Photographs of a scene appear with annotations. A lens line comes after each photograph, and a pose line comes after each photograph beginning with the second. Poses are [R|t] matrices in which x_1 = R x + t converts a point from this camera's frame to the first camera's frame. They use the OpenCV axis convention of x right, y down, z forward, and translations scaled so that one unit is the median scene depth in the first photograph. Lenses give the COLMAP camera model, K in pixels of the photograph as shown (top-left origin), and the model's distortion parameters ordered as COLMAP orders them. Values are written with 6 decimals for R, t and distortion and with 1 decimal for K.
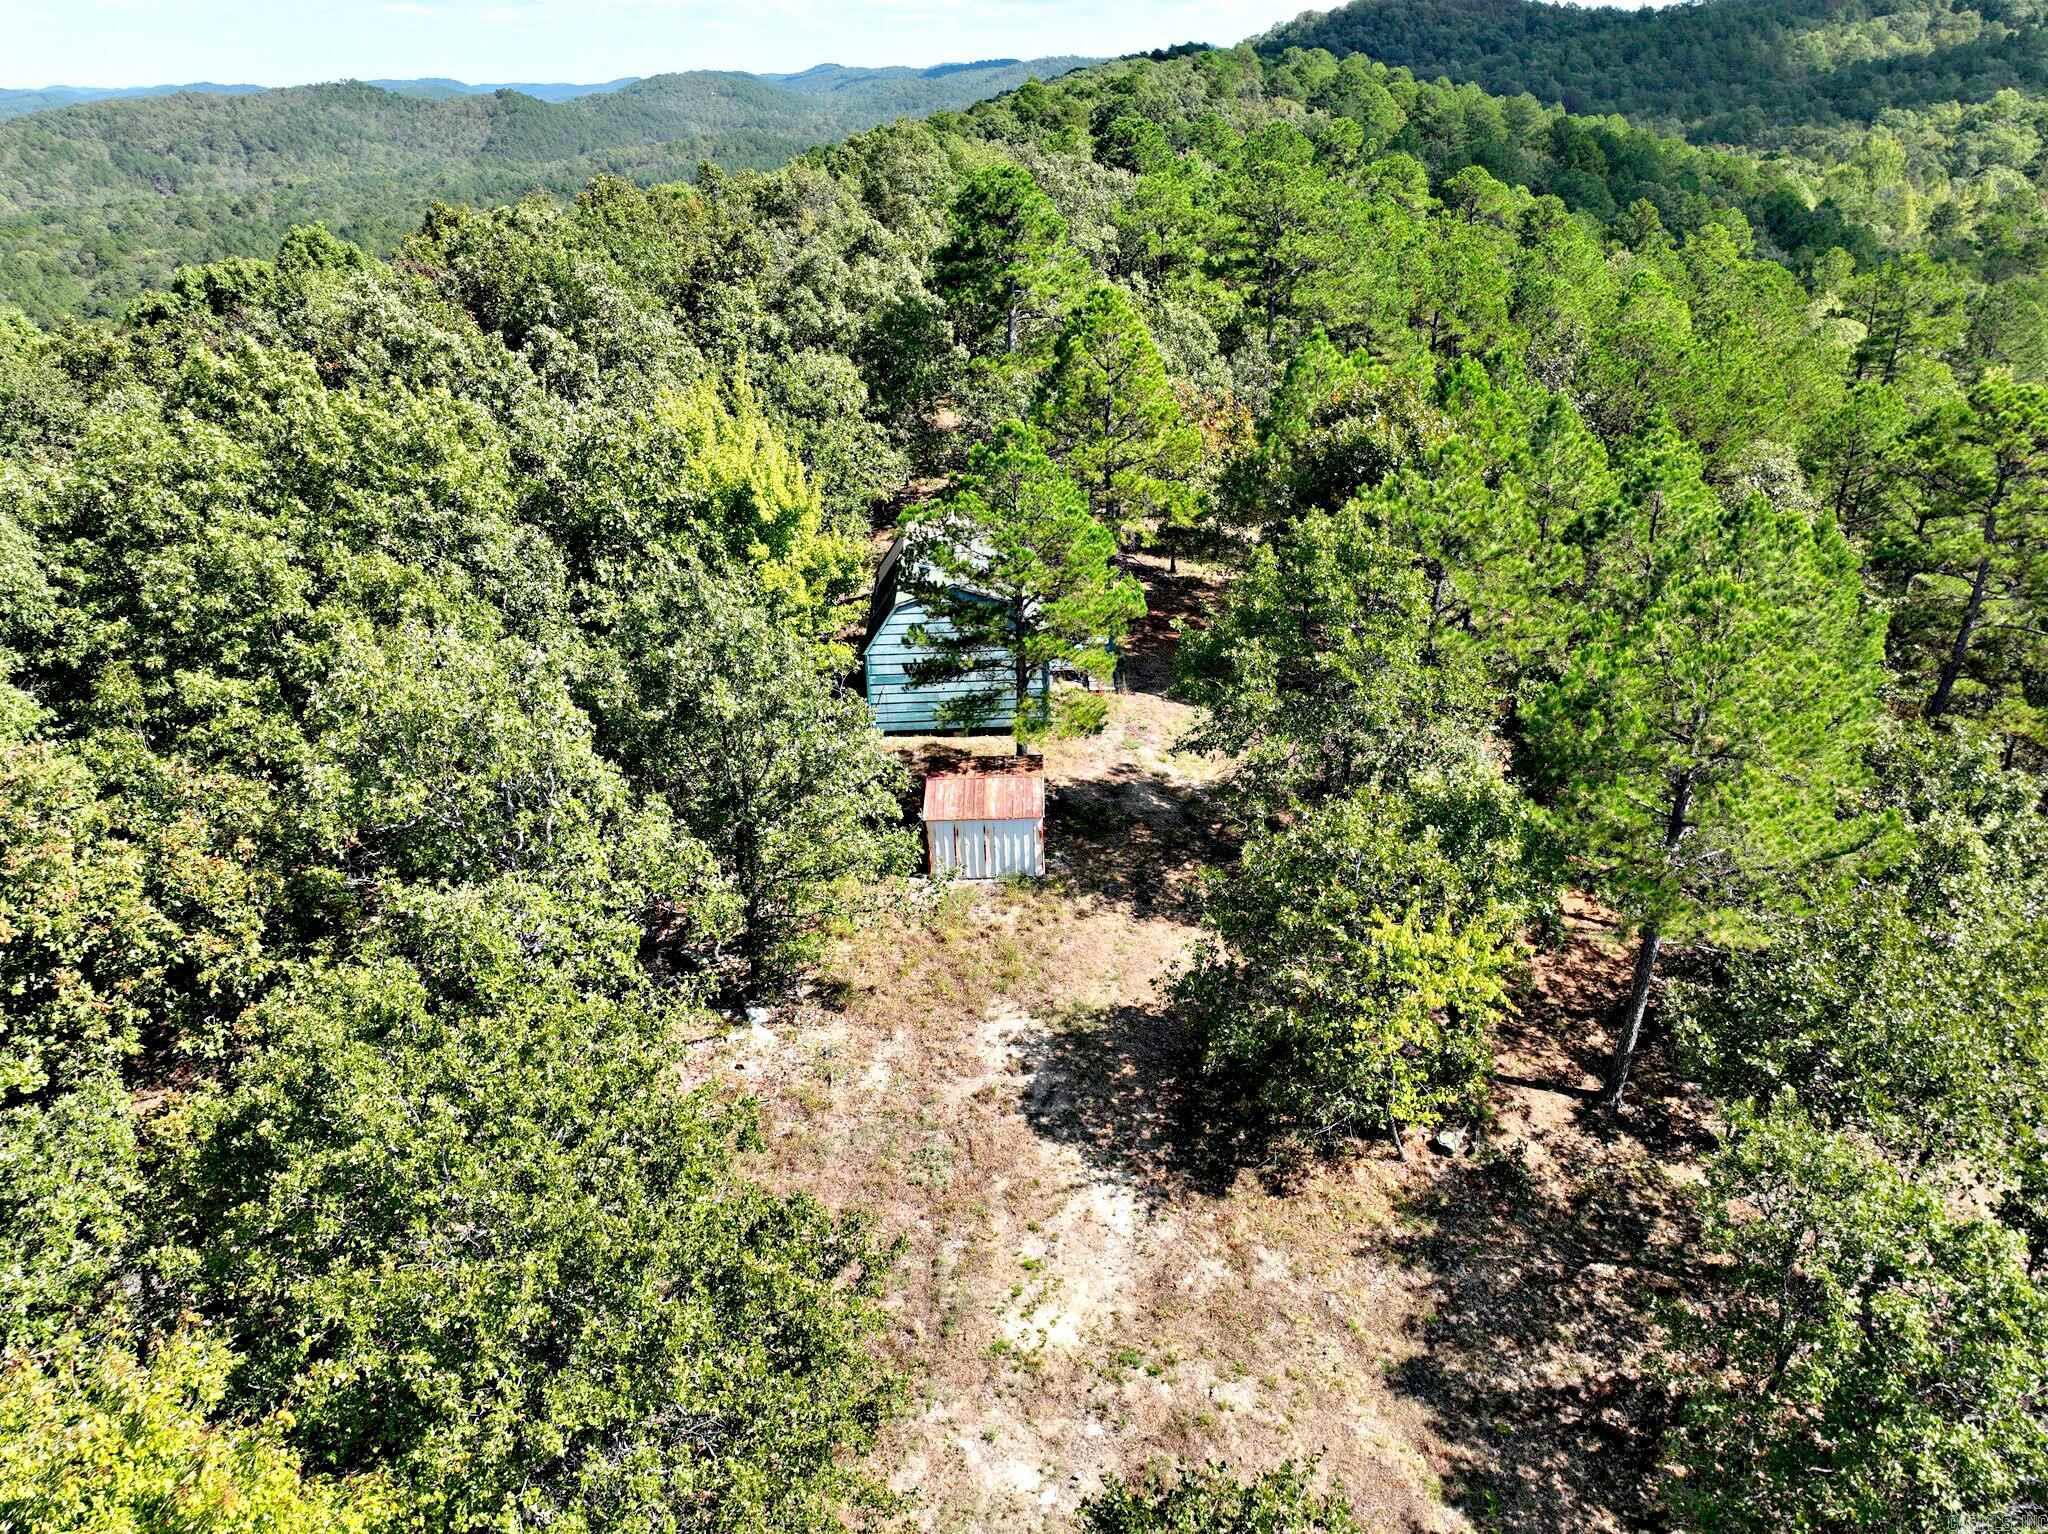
lens RADIAL K [[1455.9, 0, 1024.0], [0, 1455.9, 767.0], [0, 0, 1]] dist [0.026984, -0.001477]
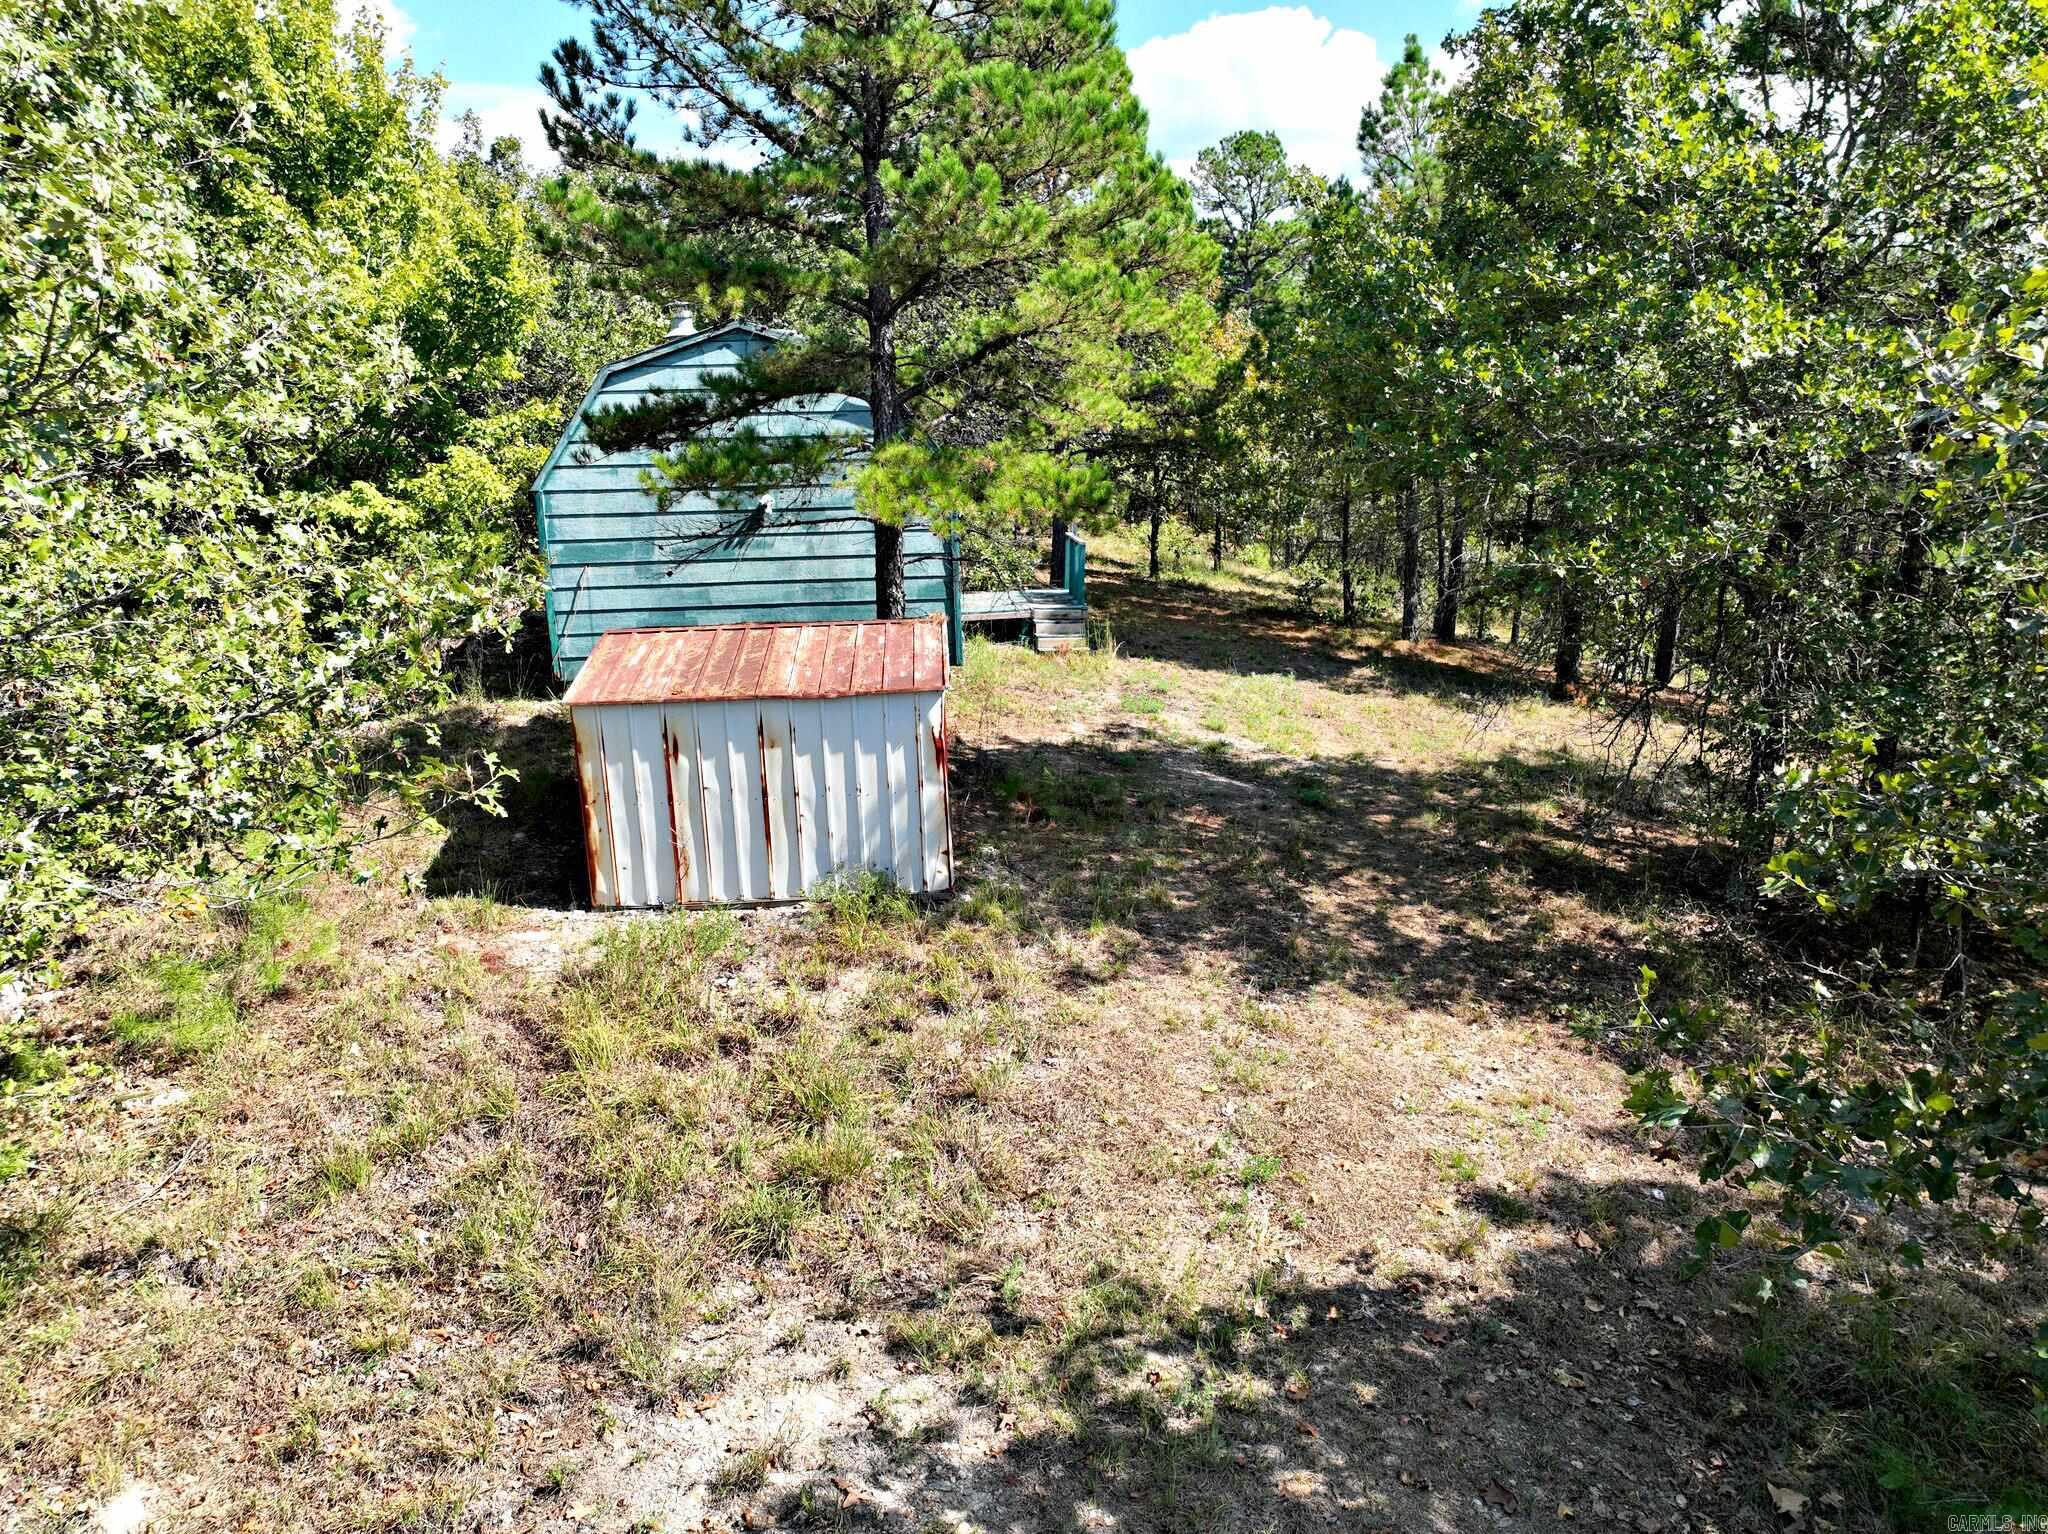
lens RADIAL K [[1455.9, 0, 1024.0], [0, 1455.9, 767.0], [0, 0, 1]] dist [0.026984, -0.001477]
pose [[0.997713, -0.031439, 0.059843, 0.011658], [0.043004, 0.978225, -0.203042, 0.117344], [-0.052156, 0.205151, 0.977340, 0.691361]]
